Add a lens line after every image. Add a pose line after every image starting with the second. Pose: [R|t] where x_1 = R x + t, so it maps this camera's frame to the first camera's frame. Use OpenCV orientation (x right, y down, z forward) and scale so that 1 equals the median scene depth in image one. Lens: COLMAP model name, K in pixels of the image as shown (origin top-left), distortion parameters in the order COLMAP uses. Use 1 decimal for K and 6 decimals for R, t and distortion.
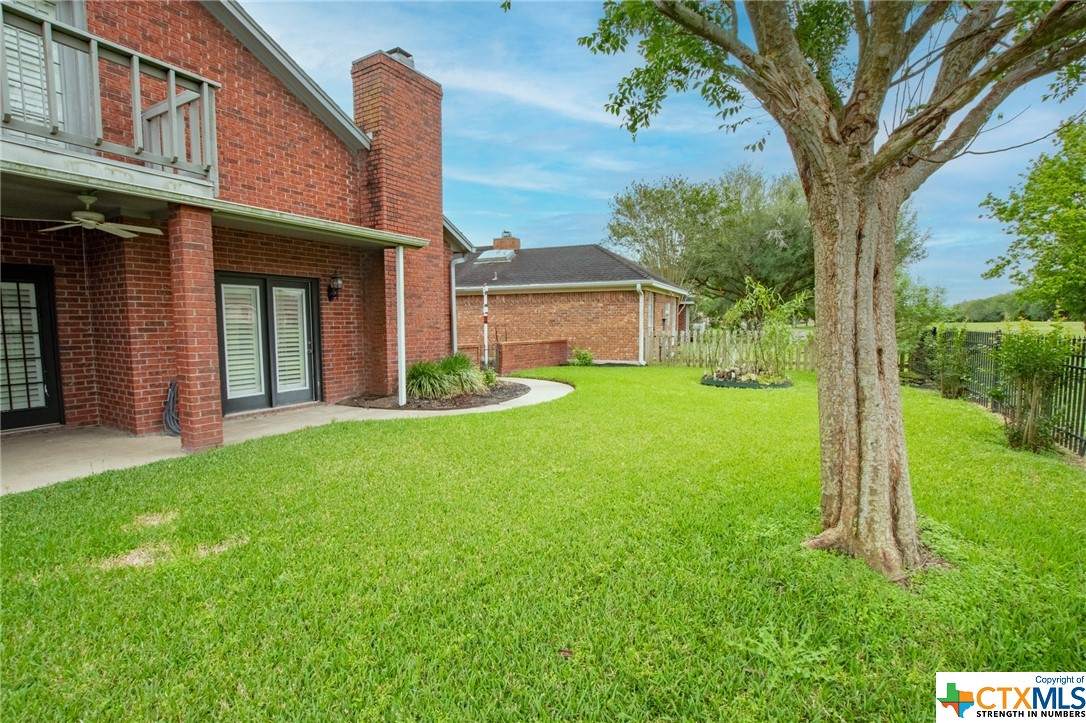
lens RADIAL K [[511.7, 0, 549.0], [0, 511.7, 365.3], [0, 0, 1]] dist [-0.026815, 0.000913]
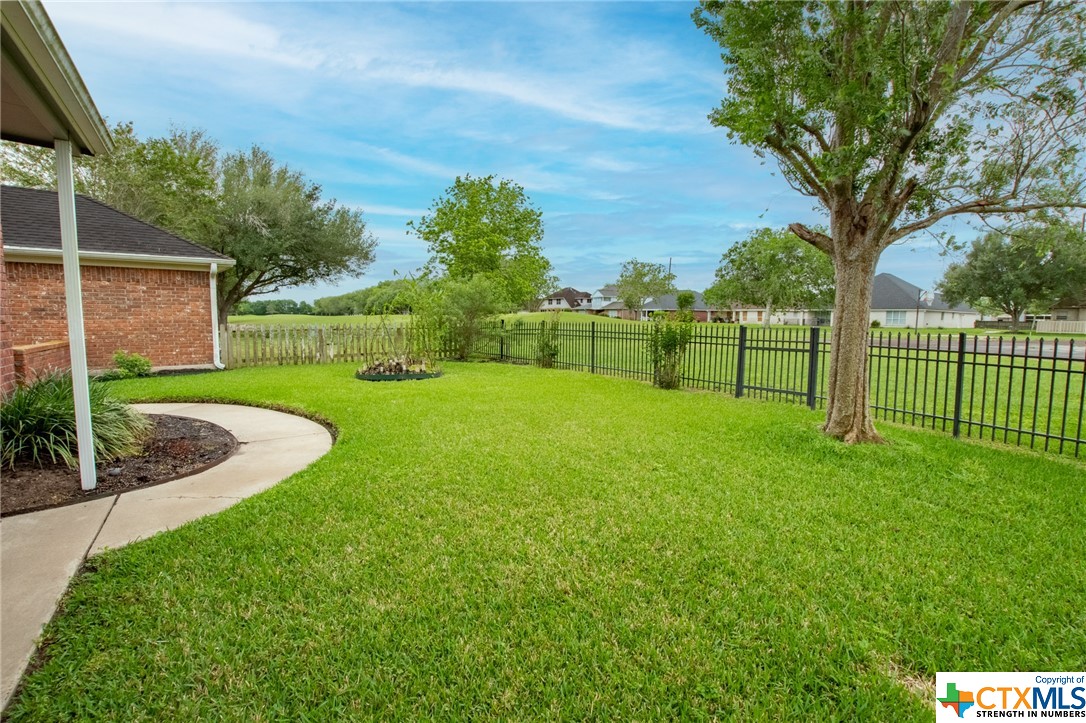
lens RADIAL K [[486.7, 0, 544.3], [0, 486.7, 365.2], [0, 0, 1]] dist [0.003847, 0.000030]
pose [[0.430822, -0.086031, 0.898327, -0.272326], [0.069880, 0.995637, 0.061837, -0.017286], [-0.899727, 0.036135, 0.434954, 0.237775]]
